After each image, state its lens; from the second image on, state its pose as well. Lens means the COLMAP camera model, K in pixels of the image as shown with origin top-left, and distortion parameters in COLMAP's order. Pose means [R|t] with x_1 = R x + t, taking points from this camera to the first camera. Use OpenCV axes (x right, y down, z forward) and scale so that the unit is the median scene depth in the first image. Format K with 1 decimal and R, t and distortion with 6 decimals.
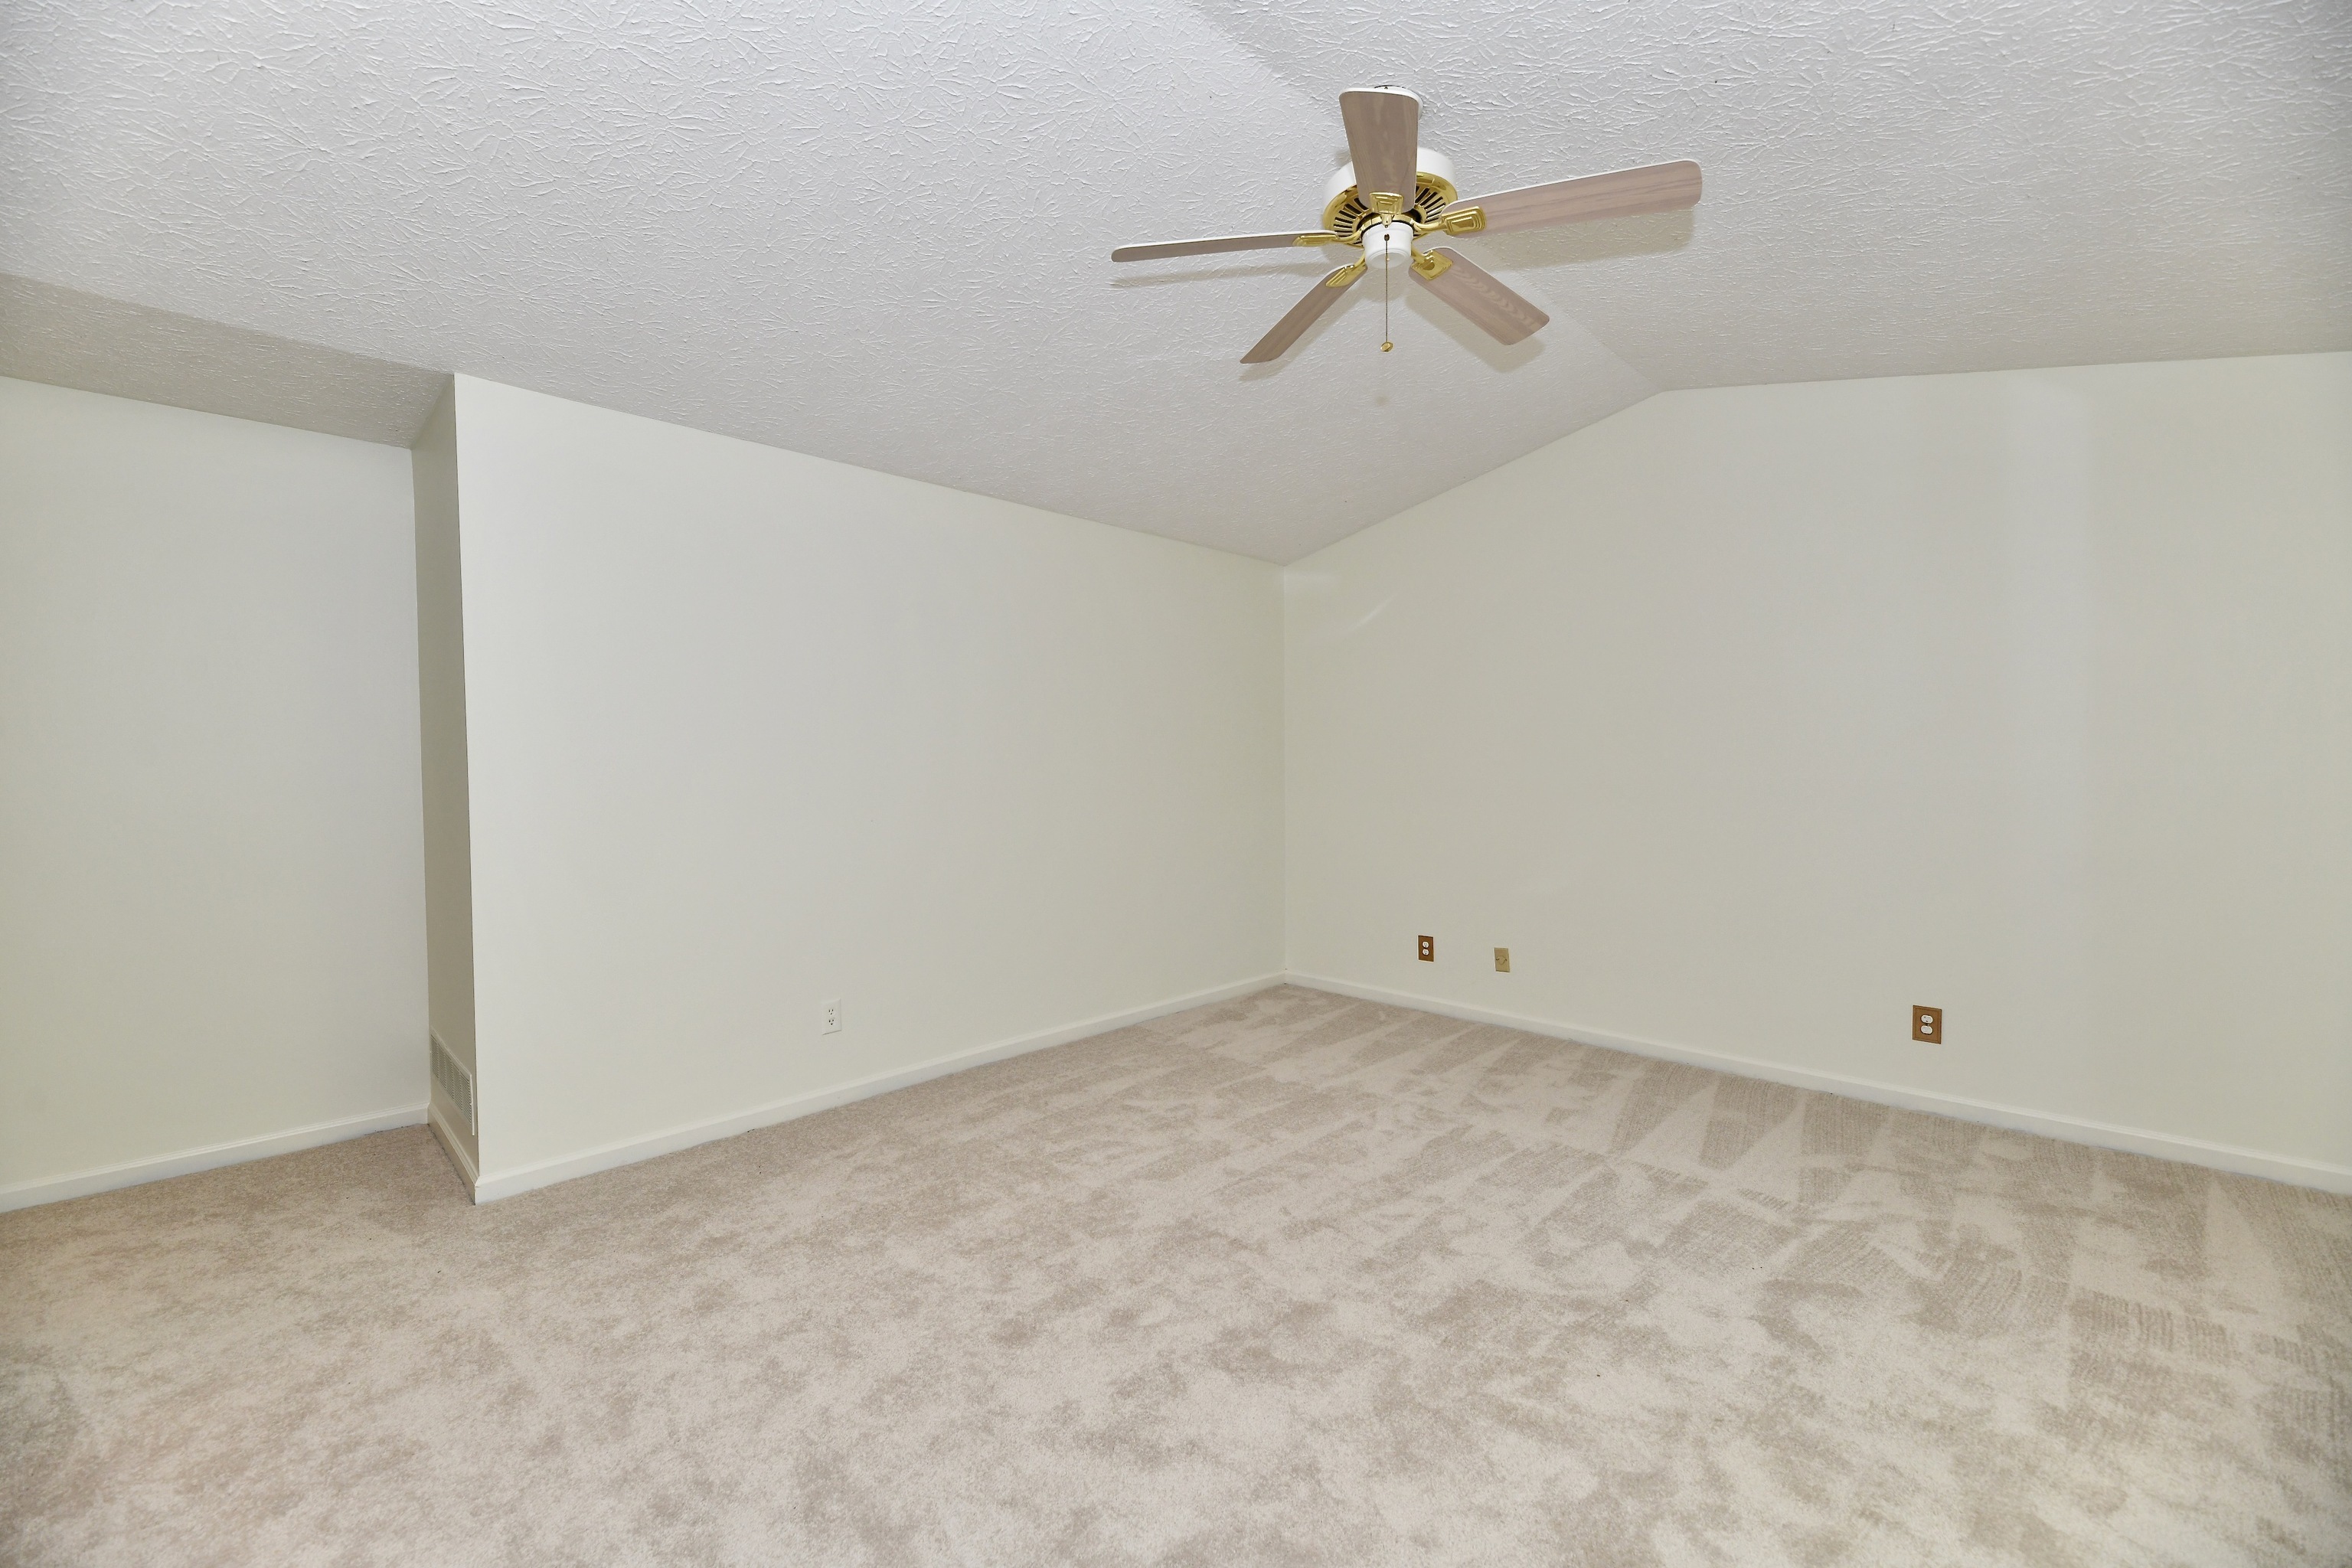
lens RADIAL K [[940.7, 0, 1168.6], [0, 940.7, 791.8], [0, 0, 1]] dist [0.001992, -0.004959]
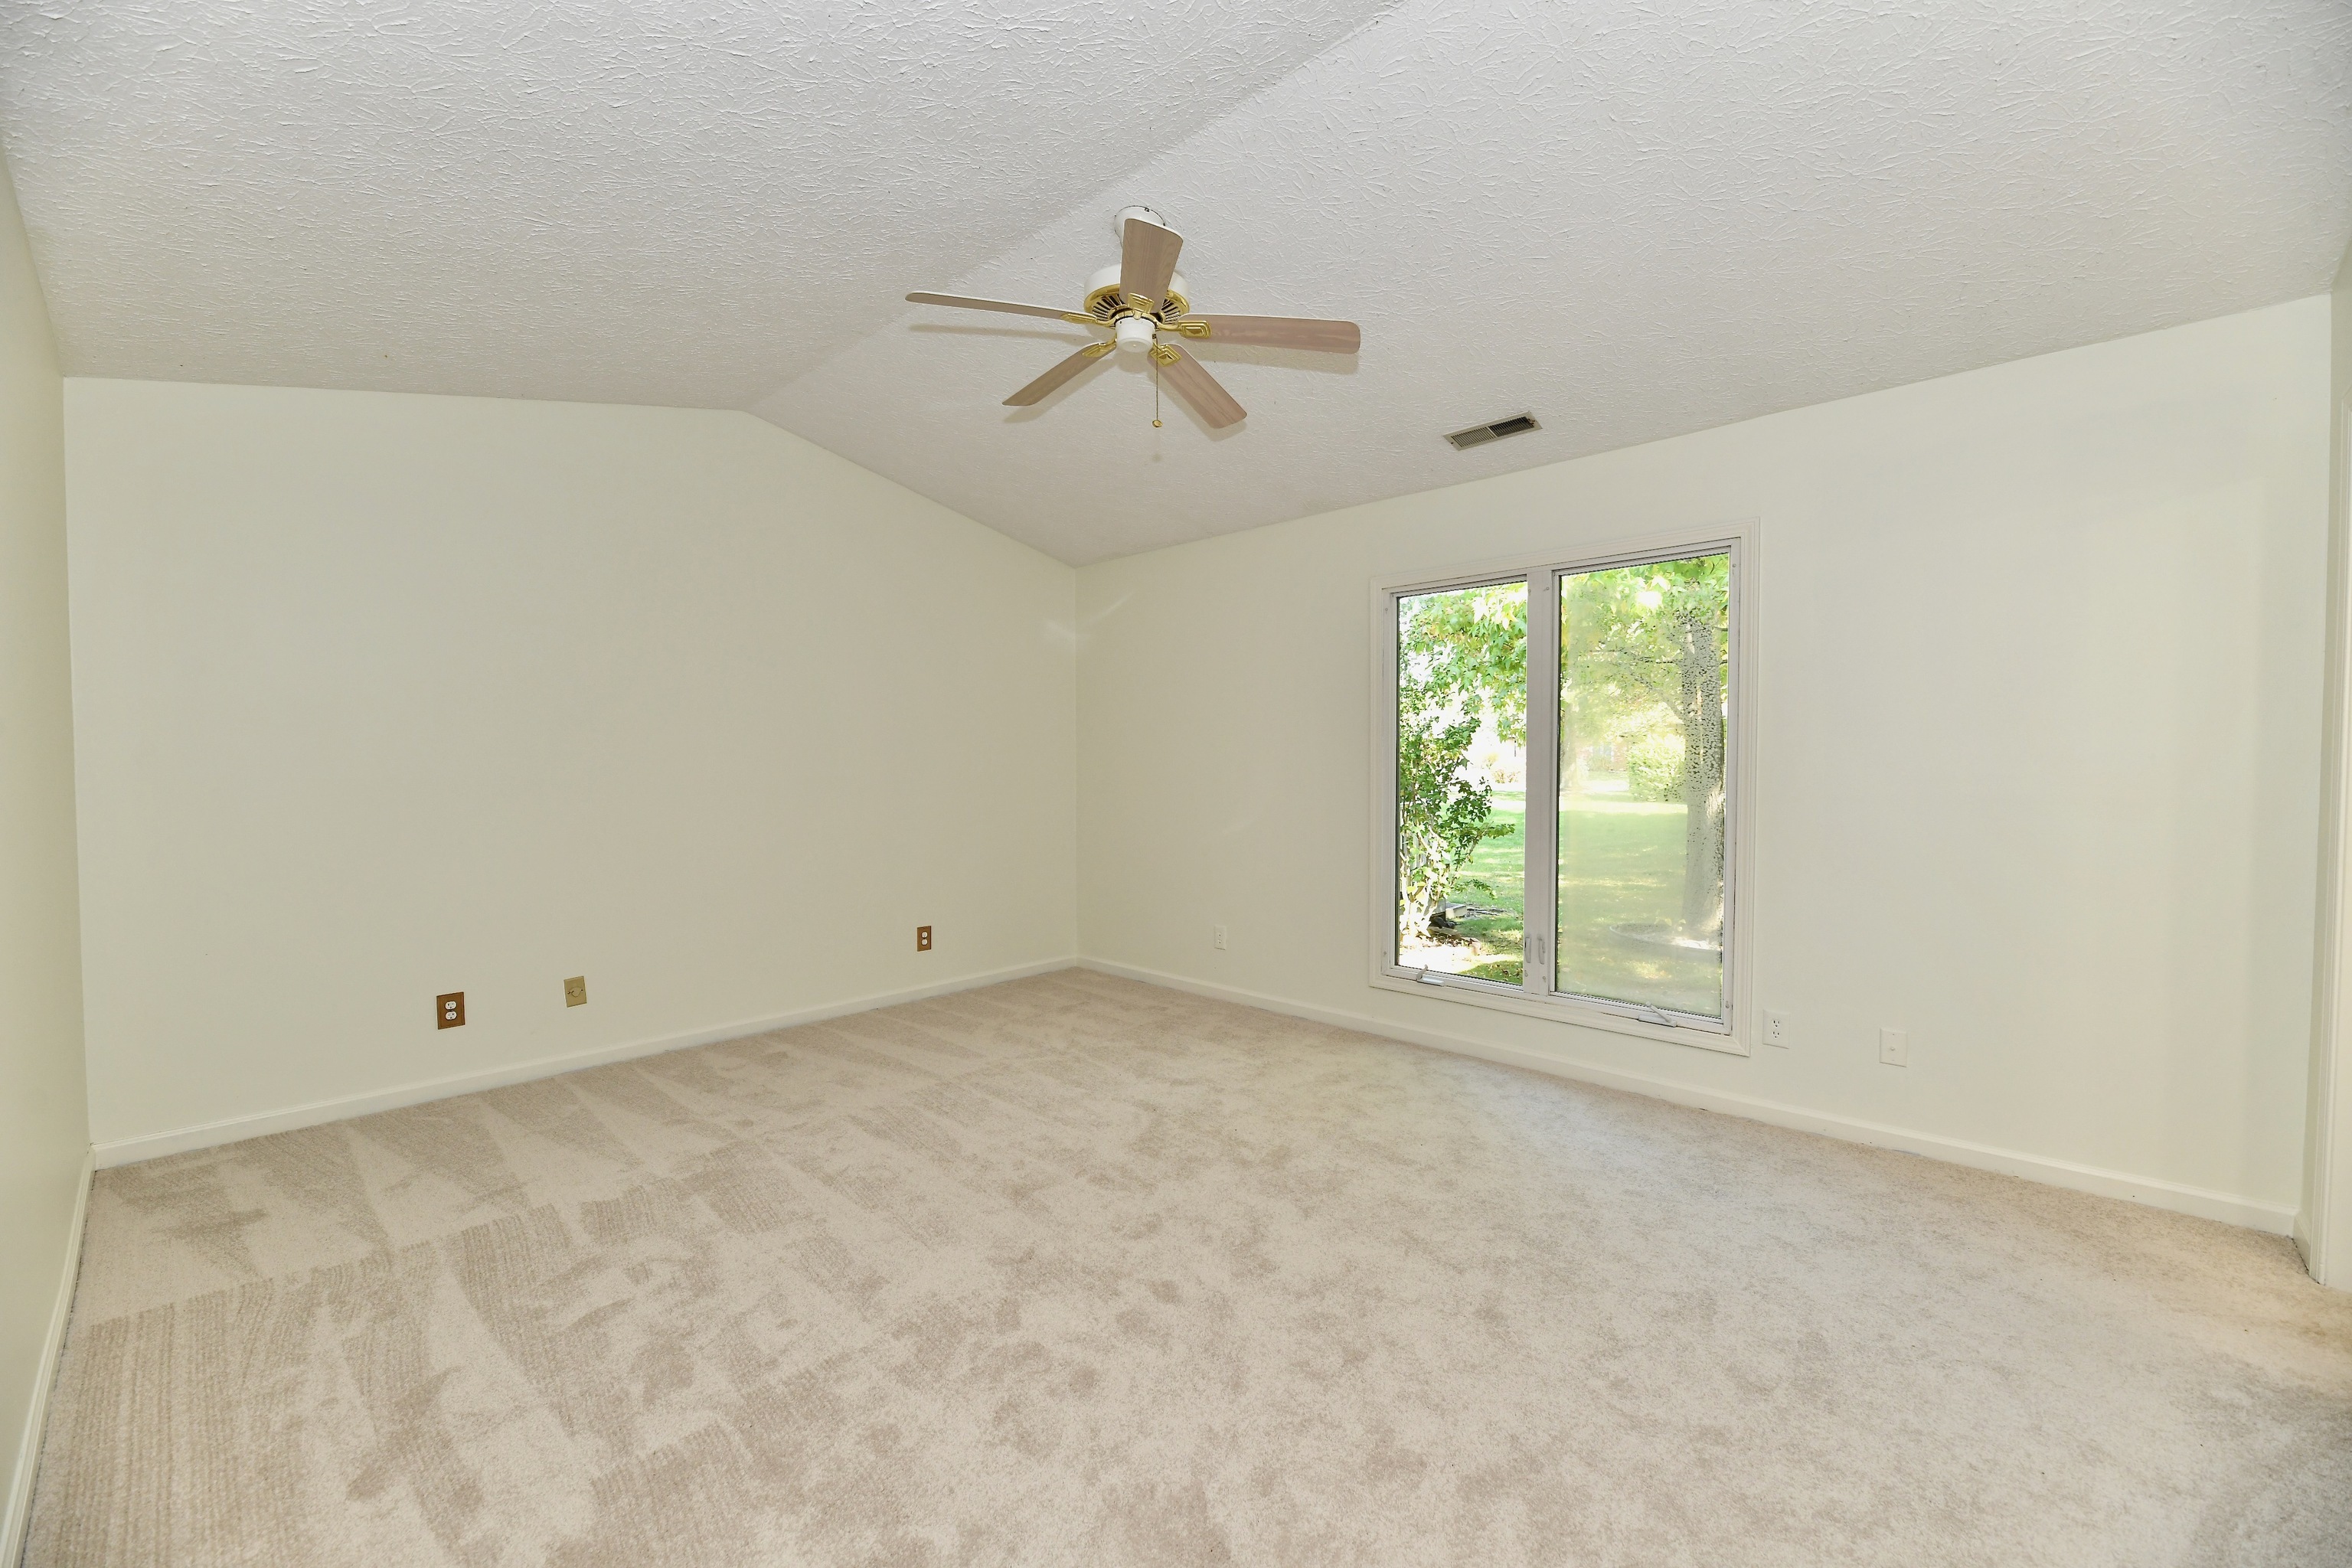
lens RADIAL K [[940.7, 0, 1168.6], [0, 940.7, 791.8], [0, 0, 1]] dist [0.001992, -0.004959]
pose [[-0.024628, -0.031181, 0.999210, -0.647616], [0.023788, 0.999212, 0.031767, -0.020341], [-0.999414, 0.024551, -0.023866, 0.620035]]
